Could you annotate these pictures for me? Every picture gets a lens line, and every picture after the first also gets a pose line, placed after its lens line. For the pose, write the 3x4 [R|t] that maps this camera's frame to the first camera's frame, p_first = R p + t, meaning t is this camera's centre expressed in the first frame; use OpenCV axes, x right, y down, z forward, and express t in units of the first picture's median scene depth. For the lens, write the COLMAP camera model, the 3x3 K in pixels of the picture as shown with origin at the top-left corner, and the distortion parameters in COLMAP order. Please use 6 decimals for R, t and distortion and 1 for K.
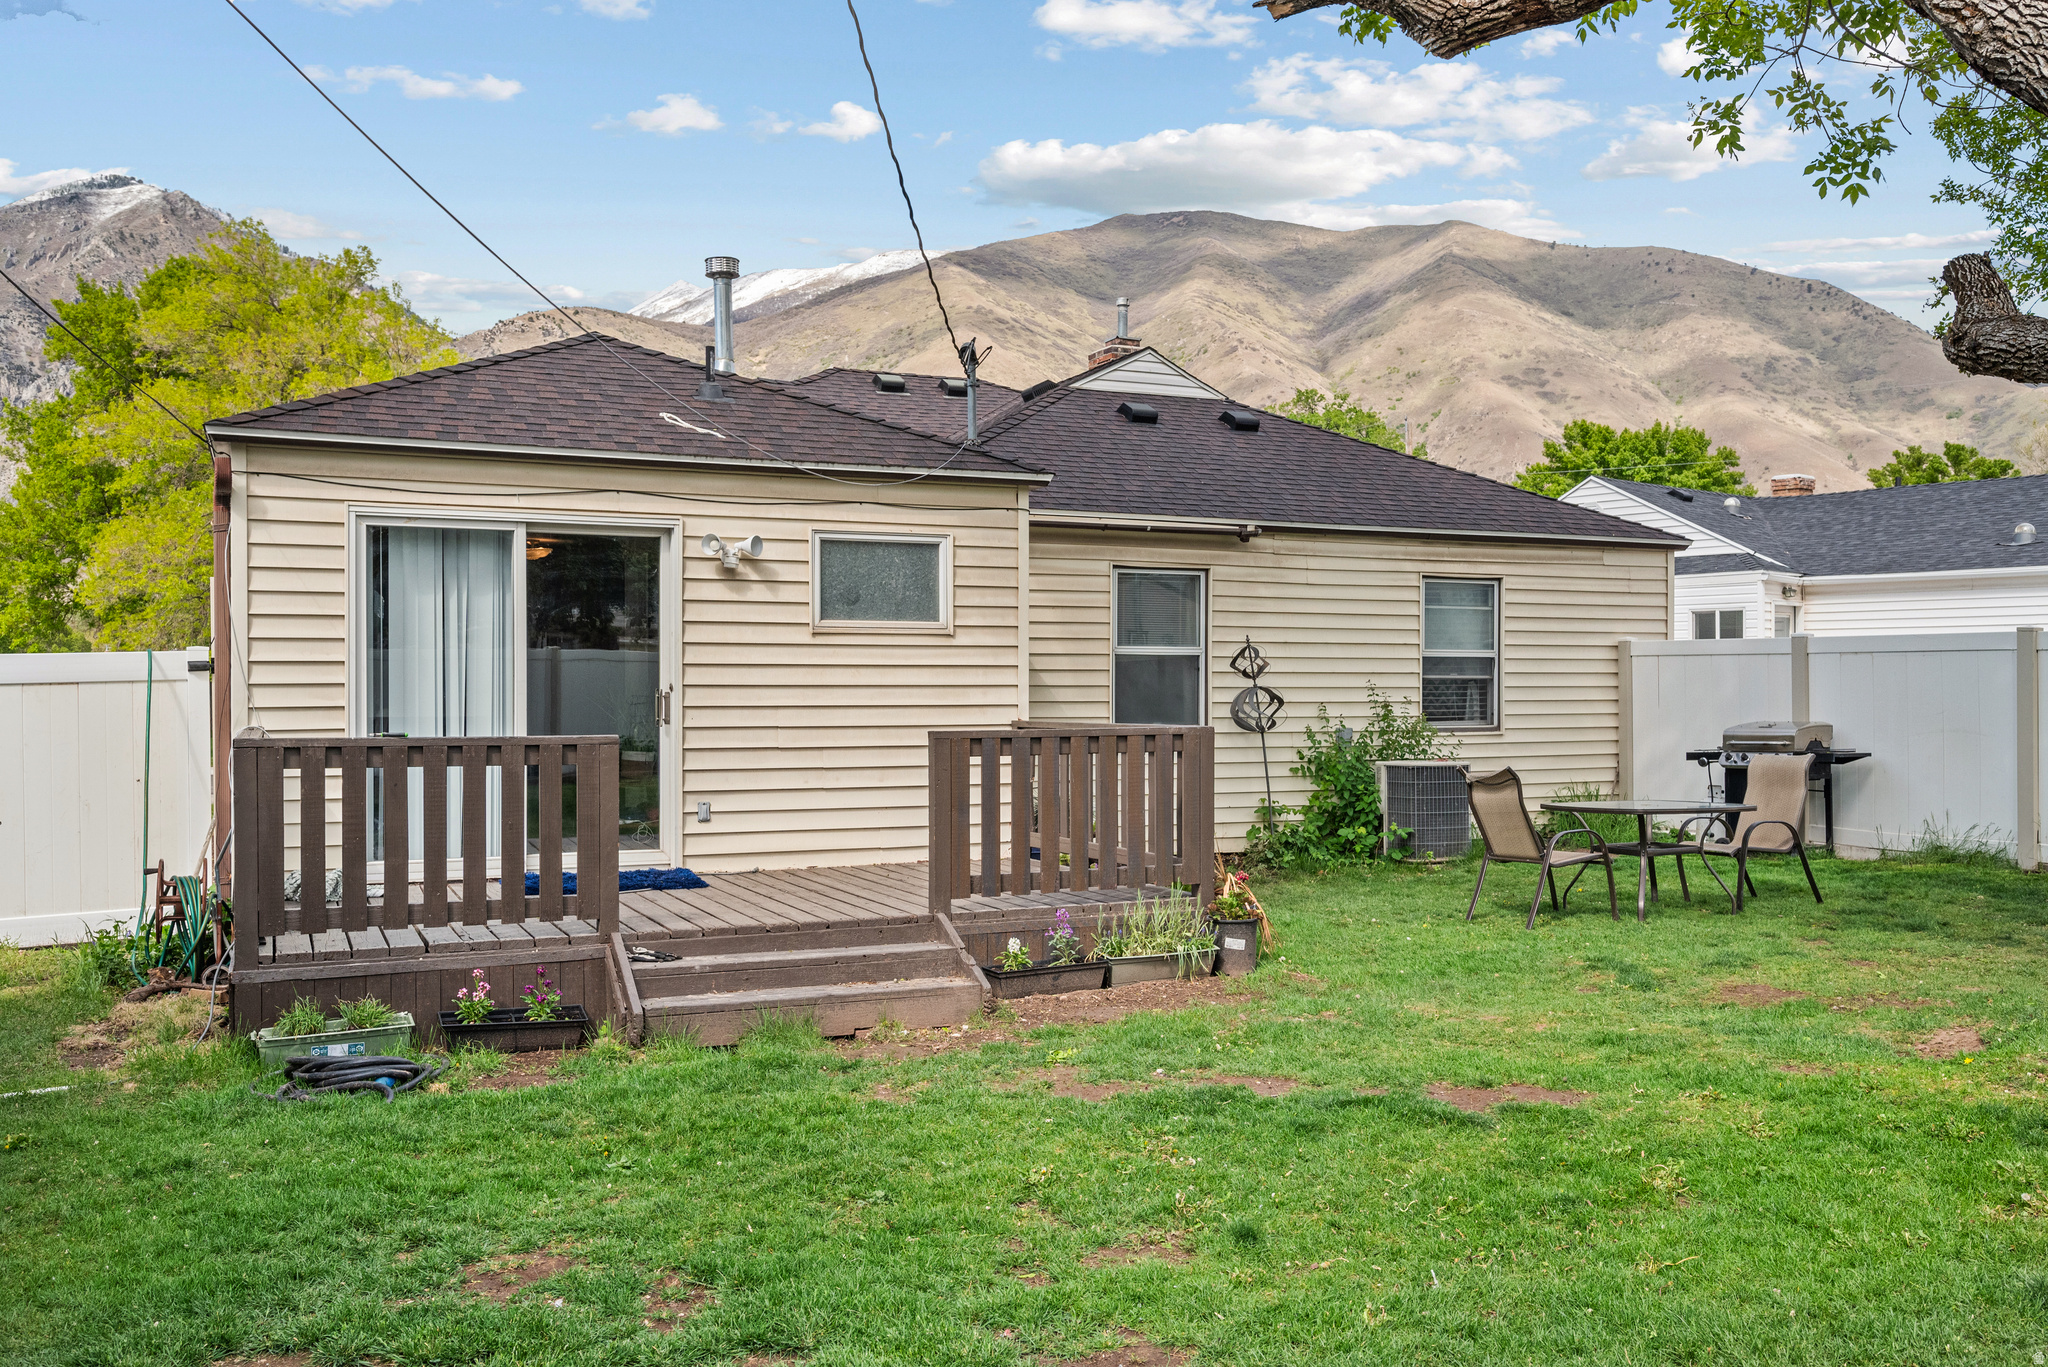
lens RADIAL K [[1649.8, 0, 1021.8], [0, 1649.8, 682.9], [0, 0, 1]] dist [-0.000369, -0.001392]
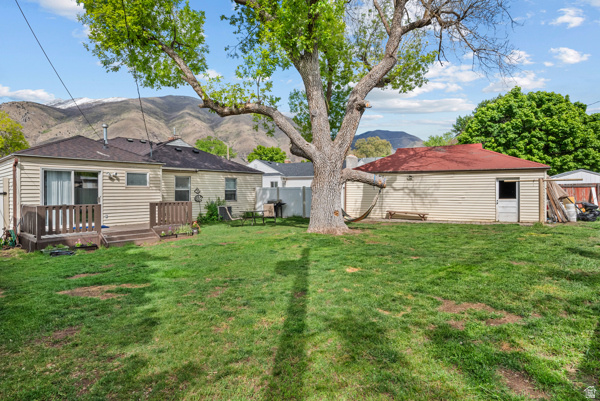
lens RADIAL K [[311.2, 0, 300.0], [0, 311.2, 195.6], [0, 0, 1]] dist [-0.002786, -0.000154]
pose [[0.898874, -0.009180, 0.438110, -0.046431], [0.004695, 0.999925, 0.011318, -0.010077], [-0.438181, -0.008117, 0.898850, -0.366433]]
